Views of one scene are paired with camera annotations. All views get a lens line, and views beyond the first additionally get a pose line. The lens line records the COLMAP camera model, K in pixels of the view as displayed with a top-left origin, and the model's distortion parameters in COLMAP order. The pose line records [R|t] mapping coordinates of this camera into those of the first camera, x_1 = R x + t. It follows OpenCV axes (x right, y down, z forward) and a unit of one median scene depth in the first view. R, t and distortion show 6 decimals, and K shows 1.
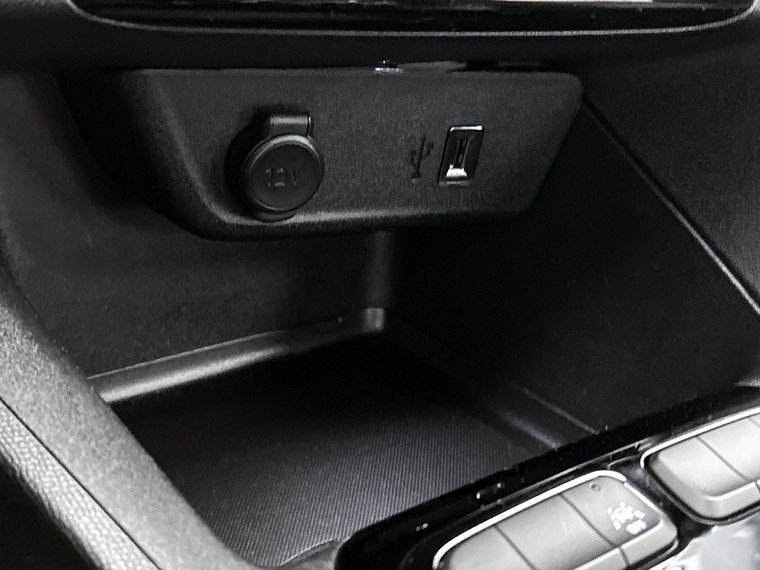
lens RADIAL K [[1020.5, 0, 380.0], [0, 1020.5, 285.0], [0, 0, 1]] dist [-0.003572, -0.000288]
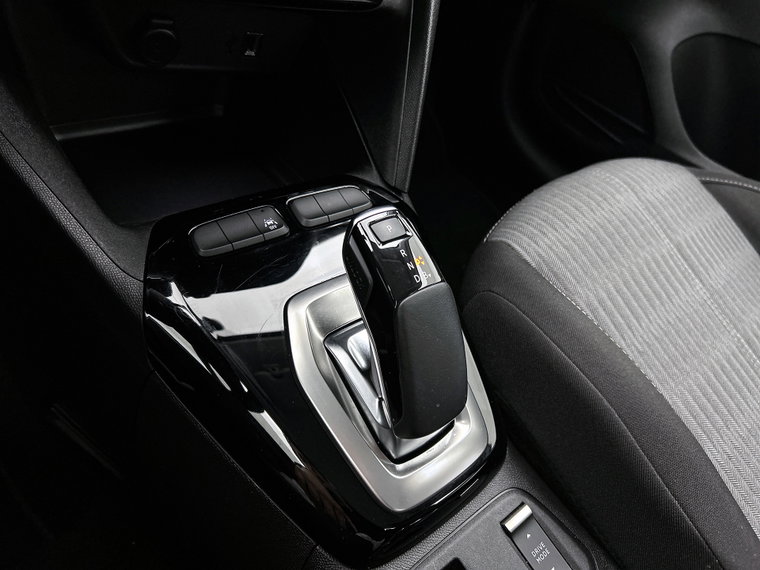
lens RADIAL K [[588.6, 0, 358.3], [0, 588.6, 261.0], [0, 0, 1]] dist [0.004782, -0.001974]
pose [[0.981279, 0.105694, 0.160998, 0.167533], [-0.151933, 0.938561, 0.309869, -0.137174], [-0.118355, -0.328529, 0.937049, -0.357632]]
